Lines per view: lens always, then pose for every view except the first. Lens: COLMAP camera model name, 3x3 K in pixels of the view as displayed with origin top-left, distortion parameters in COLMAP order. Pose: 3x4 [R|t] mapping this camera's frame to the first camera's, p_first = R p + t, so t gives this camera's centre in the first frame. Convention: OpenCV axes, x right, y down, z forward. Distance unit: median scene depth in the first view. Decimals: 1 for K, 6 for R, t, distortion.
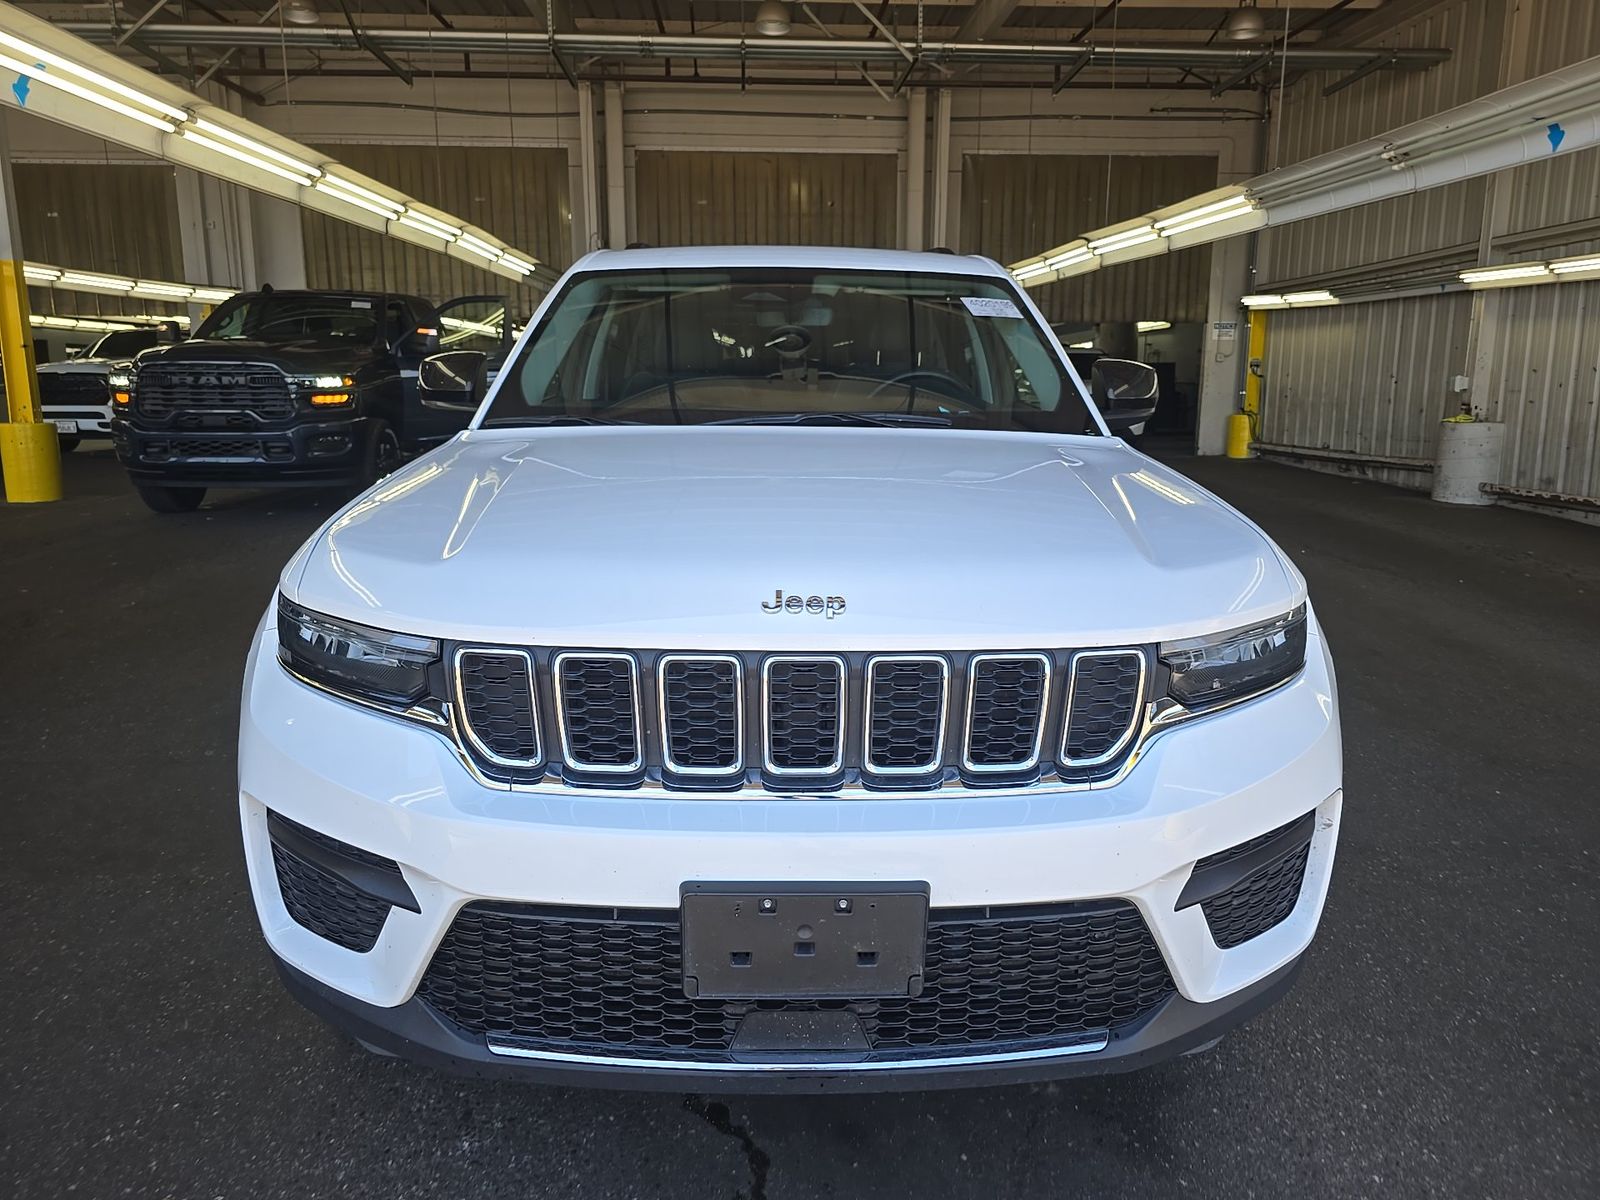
lens RADIAL K [[1111.9, 0, 800.0], [0, 1111.9, 600.0], [0, 0, 1]] dist [0.003962, -0.009709]
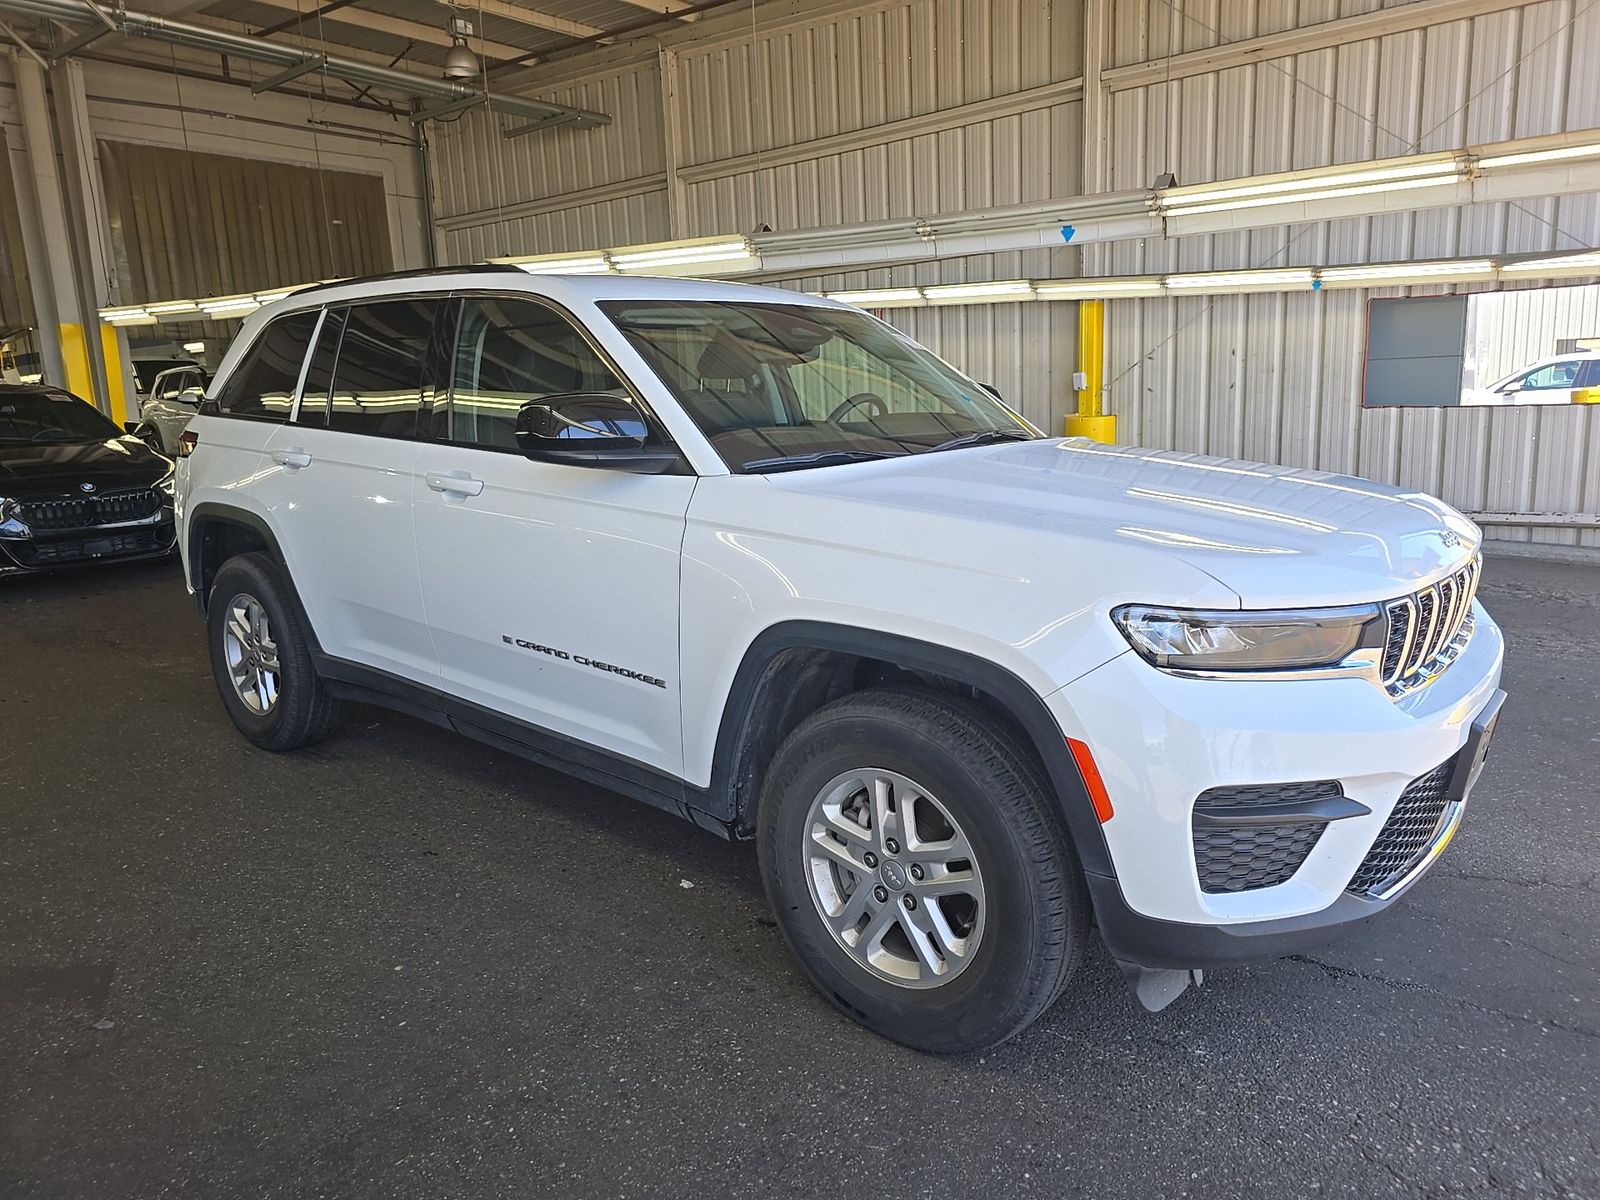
lens RADIAL K [[1111.9, 0, 800.0], [0, 1111.9, 600.0], [0, 0, 1]] dist [0.003962, -0.009709]
pose [[0.643621, -0.166624, 0.746986, -0.251025], [0.174410, 0.982264, 0.068830, -0.025712], [-0.745207, 0.085981, 0.661267, 0.088716]]
